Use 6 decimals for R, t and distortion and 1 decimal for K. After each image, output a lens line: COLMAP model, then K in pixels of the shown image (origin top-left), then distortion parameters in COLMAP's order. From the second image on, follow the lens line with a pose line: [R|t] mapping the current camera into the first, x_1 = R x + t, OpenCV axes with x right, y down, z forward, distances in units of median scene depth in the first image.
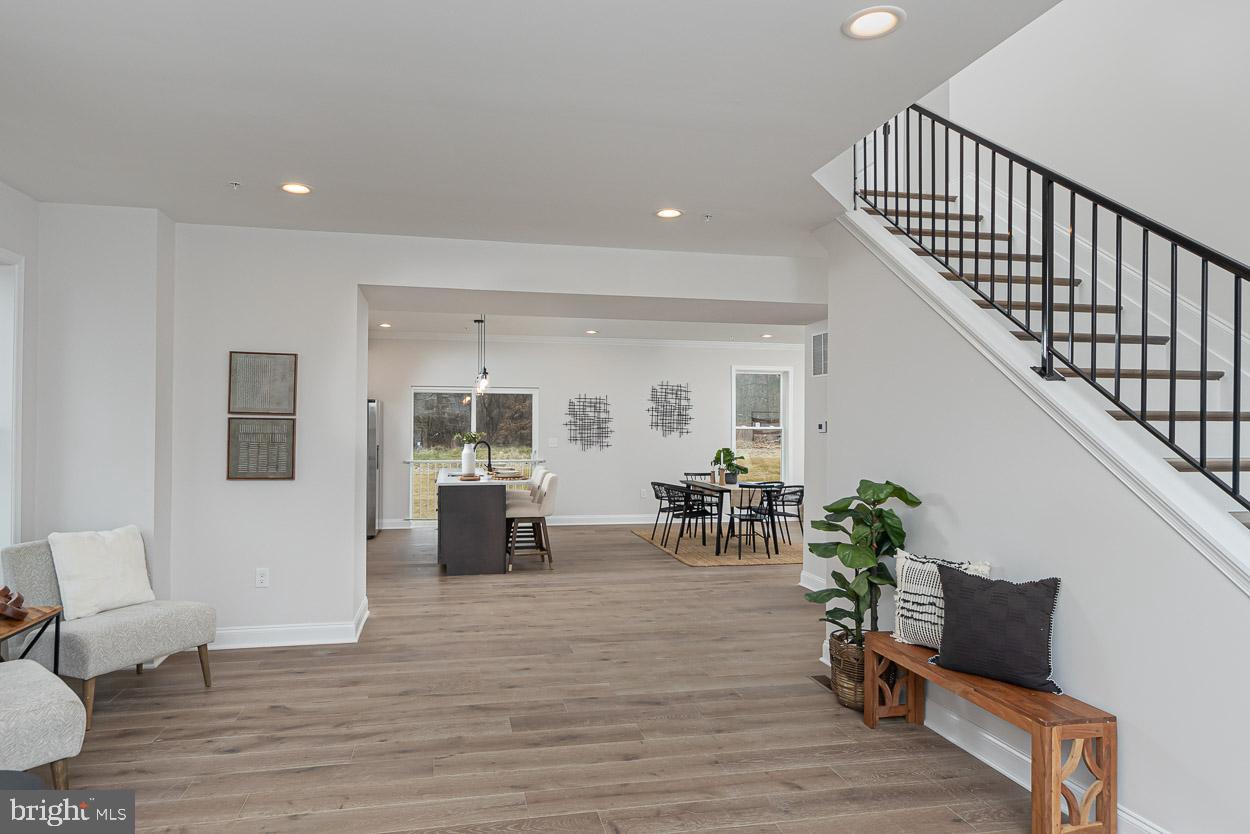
lens RADIAL K [[735.3, 0, 585.7], [0, 735.3, 418.0], [0, 0, 1]] dist [0.013651, -0.003399]
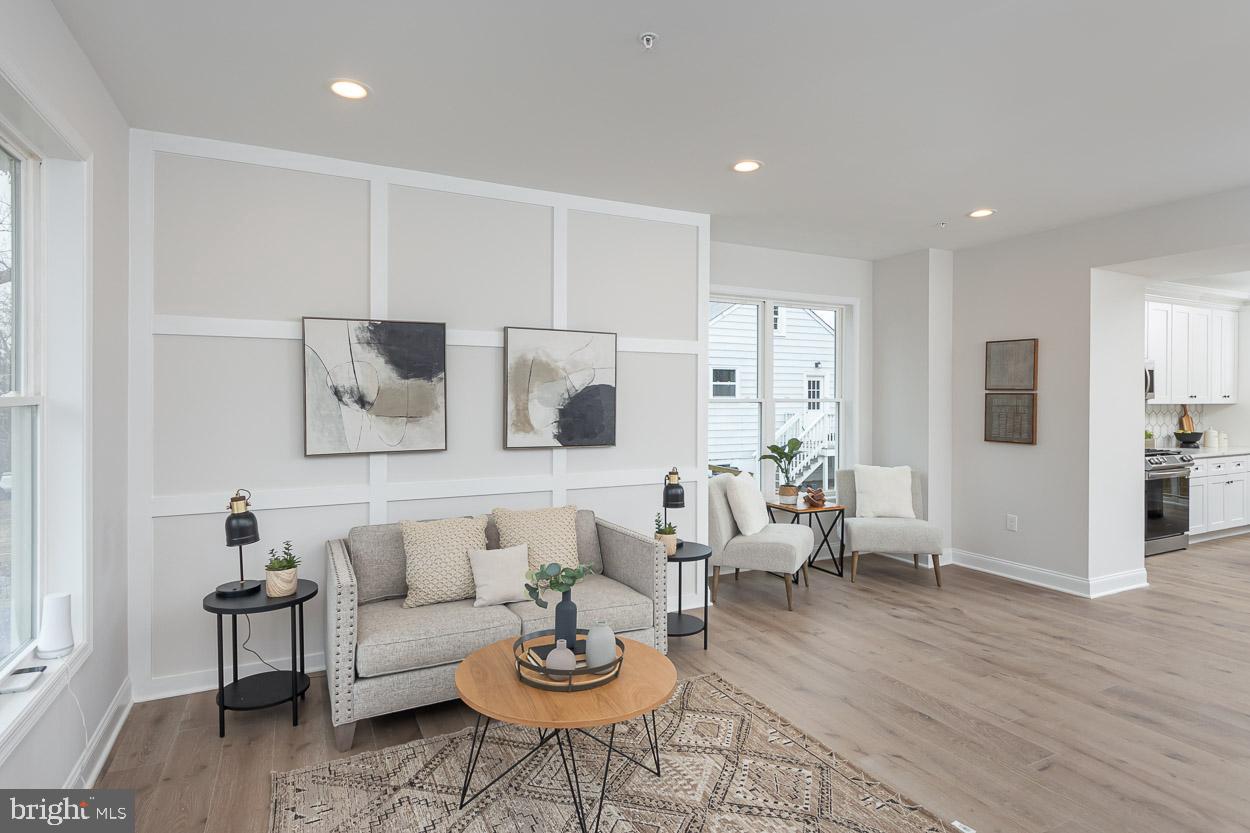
lens RADIAL K [[655.0, 0, 621.2], [0, 655.0, 403.5], [0, 0, 1]] dist [0.000074, 0.001464]
pose [[0.270237, 0.003041, -0.962789, 0.545398], [0.006422, 0.999967, 0.004960, 0.009552], [0.962773, -0.007523, 0.270208, 0.097329]]
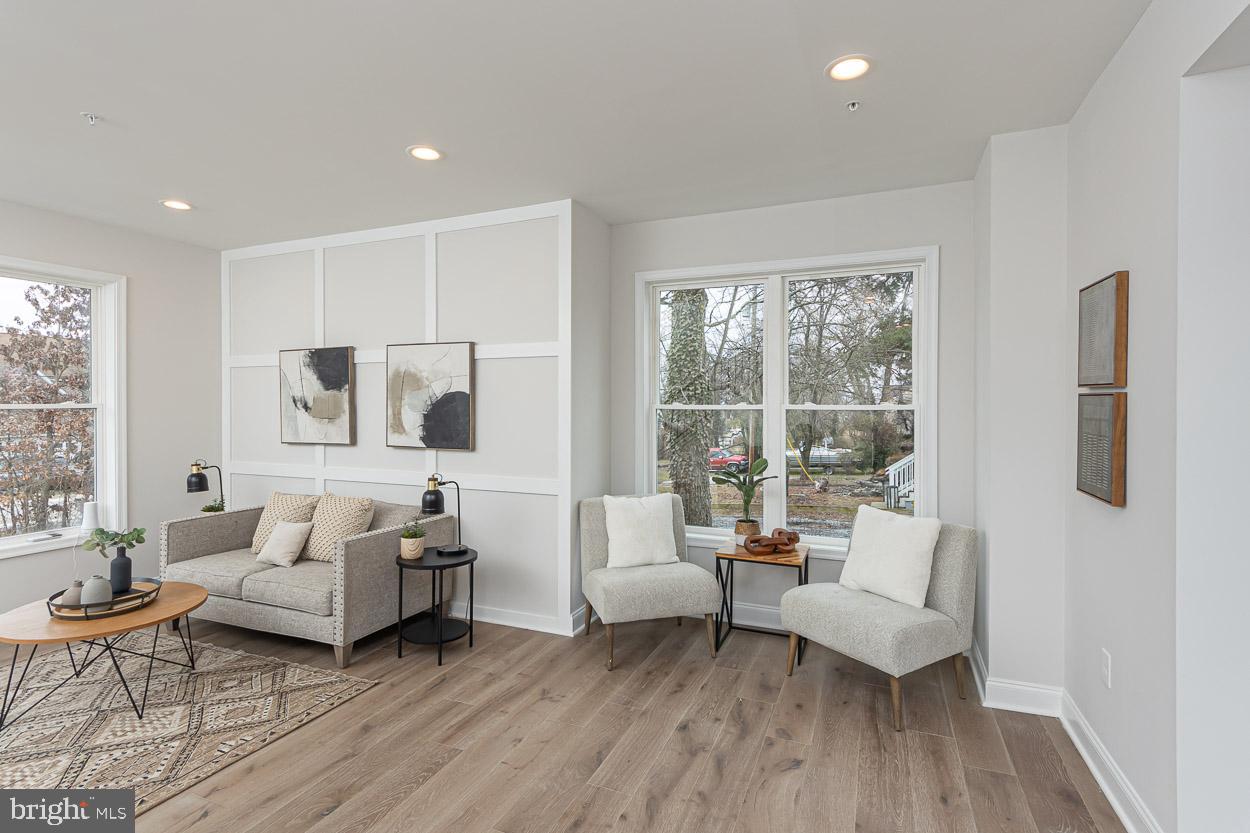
lens RADIAL K [[599.4, 0, 610.9], [0, 599.4, 409.8], [0, 0, 1]] dist [0.006012, 0.001236]
pose [[-0.557175, 0.002393, -0.830391, 0.215819], [0.002112, 0.999997, 0.001465, 0.014385], [0.830392, -0.000938, -0.557179, 1.168455]]
